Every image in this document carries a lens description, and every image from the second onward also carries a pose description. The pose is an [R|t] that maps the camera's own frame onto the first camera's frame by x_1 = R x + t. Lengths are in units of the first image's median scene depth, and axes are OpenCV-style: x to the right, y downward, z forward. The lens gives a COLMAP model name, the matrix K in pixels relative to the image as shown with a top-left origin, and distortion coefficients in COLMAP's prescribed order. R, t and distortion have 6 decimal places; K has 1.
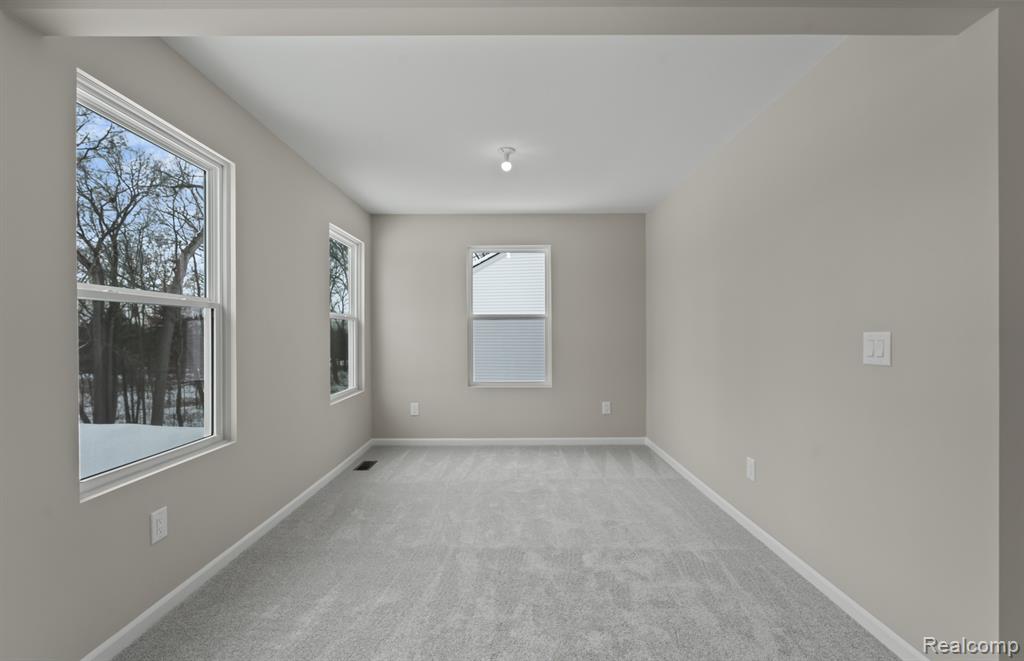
lens RADIAL K [[450.5, 0, 509.7], [0, 450.5, 340.0], [0, 0, 1]] dist [-0.004328, -0.000083]
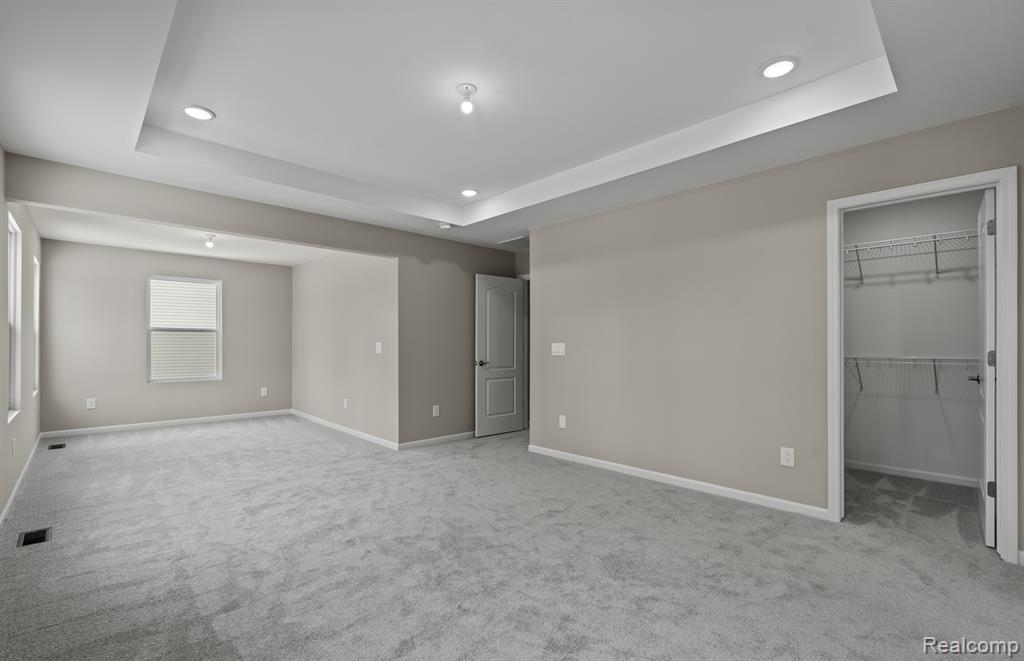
lens RADIAL K [[452.3, 0, 516.9], [0, 452.3, 340.5], [0, 0, 1]] dist [-0.009658, 0.000367]
pose [[0.716186, 0.010951, 0.697824, -0.235767], [0.002936, 0.999821, -0.018704, 0.009087], [-0.697904, 0.015444, 0.716025, -0.675635]]
